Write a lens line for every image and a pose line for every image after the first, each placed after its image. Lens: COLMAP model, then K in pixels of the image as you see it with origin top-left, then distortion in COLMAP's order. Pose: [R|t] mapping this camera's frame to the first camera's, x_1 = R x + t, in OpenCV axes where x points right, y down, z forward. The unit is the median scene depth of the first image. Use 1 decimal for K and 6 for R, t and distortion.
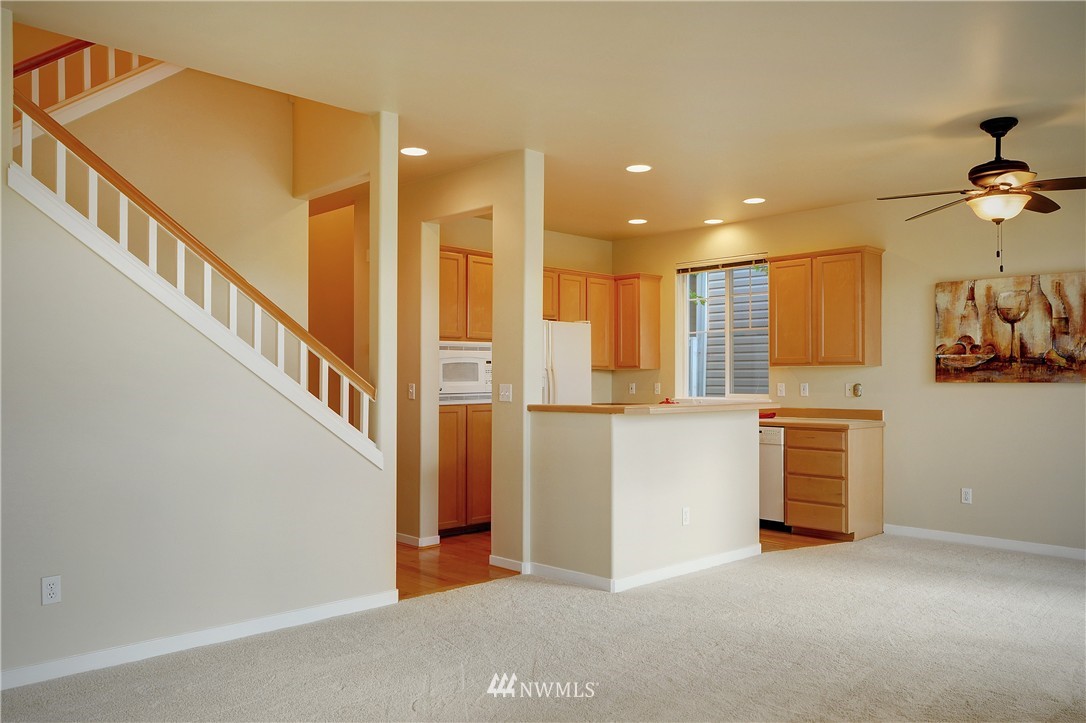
lens RADIAL K [[814.8, 0, 560.3], [0, 814.8, 361.5], [0, 0, 1]] dist [-0.003592, 0.005375]
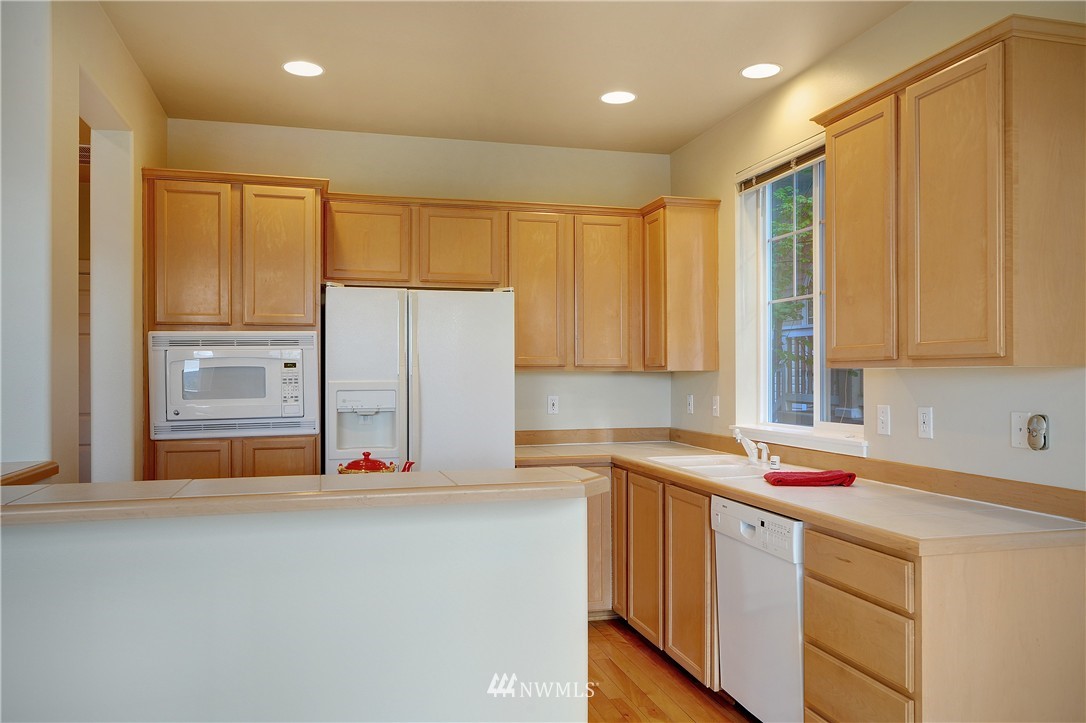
lens RADIAL K [[814.8, 0, 541.8], [0, 814.8, 357.1], [0, 0, 1]] dist [-0.003592, 0.005375]
pose [[0.869498, -0.013286, -0.493757, 0.389844], [0.015523, 0.999879, 0.000431, -0.002603], [0.493692, -0.008039, 0.869600, 0.632167]]
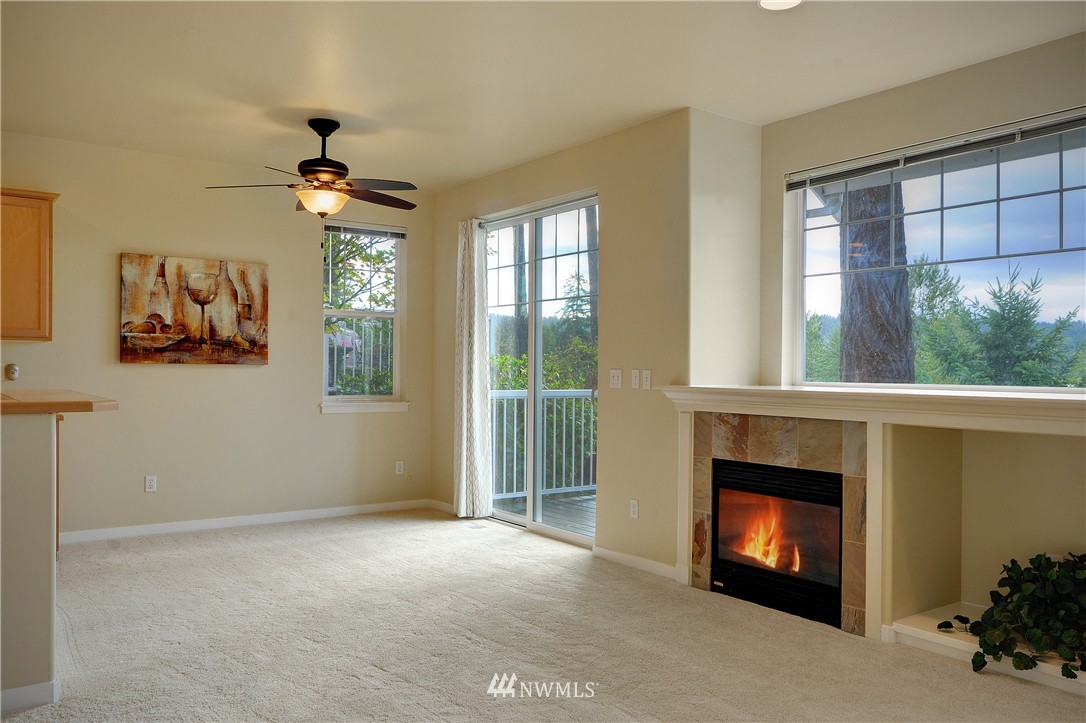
lens RADIAL K [[823.2, 0, 529.1], [0, 823.2, 394.5], [0, 0, 1]] dist [-0.003611, -0.002538]
pose [[0.156173, -0.037637, 0.987012, -0.379569], [-0.037468, 0.998329, 0.043997, 0.003390], [-0.987019, -0.043853, 0.154502, 0.423398]]
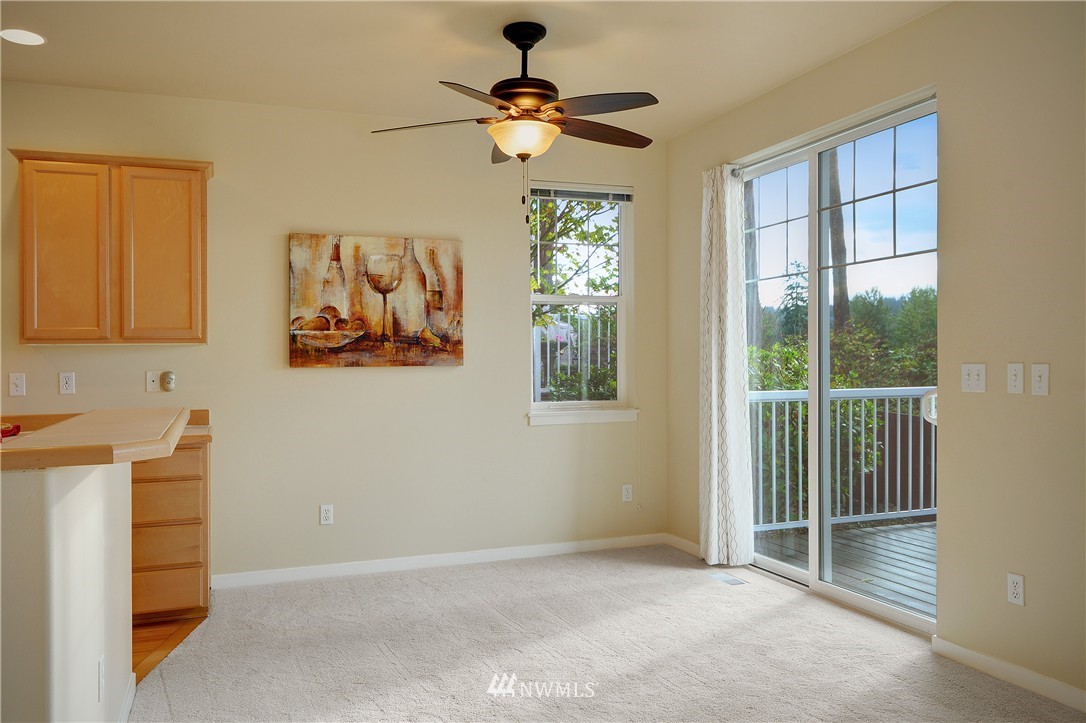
lens RADIAL K [[823.2, 0, 522.0], [0, 823.2, 365.4], [0, 0, 1]] dist [-0.003611, -0.002538]
pose [[0.410835, -0.015929, 0.911570, -0.136229], [-0.013397, 0.999634, 0.023505, 0.003331], [-0.911611, -0.021869, 0.410472, 0.516806]]
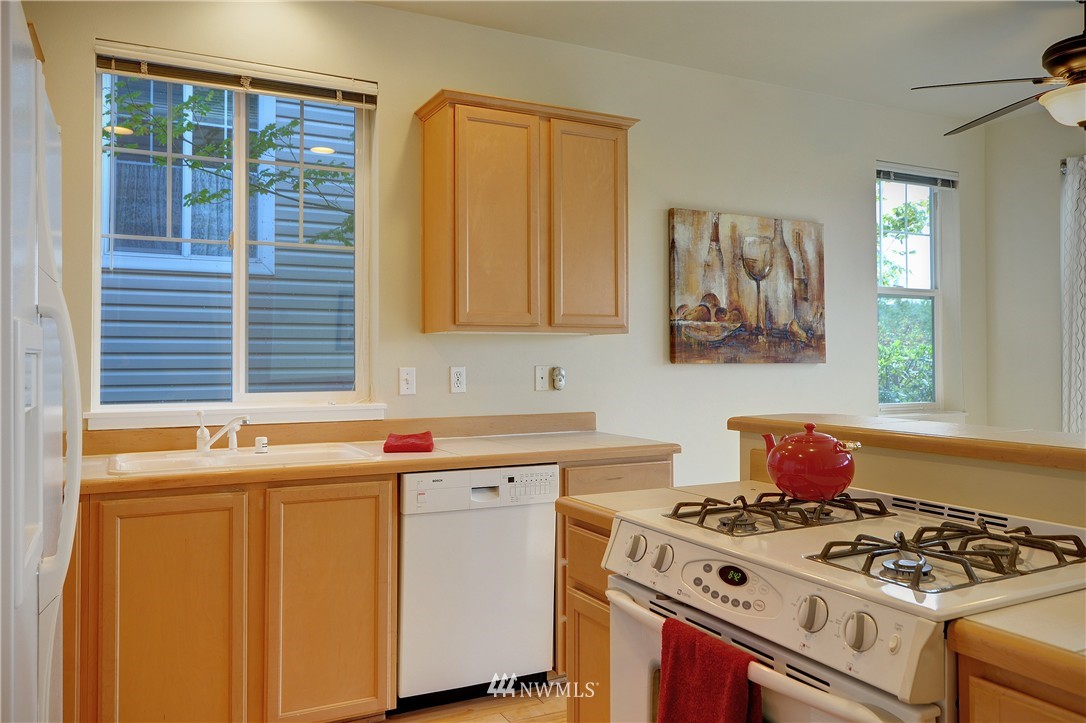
lens RADIAL K [[814.8, 0, 510.2], [0, 814.8, 339.3], [0, 0, 1]] dist [-0.003592, 0.005375]
pose [[0.312062, 0.020931, 0.949831, -0.187745], [-0.021885, 0.999650, -0.014839, 0.019369], [-0.949810, -0.016157, 0.312411, 0.949986]]
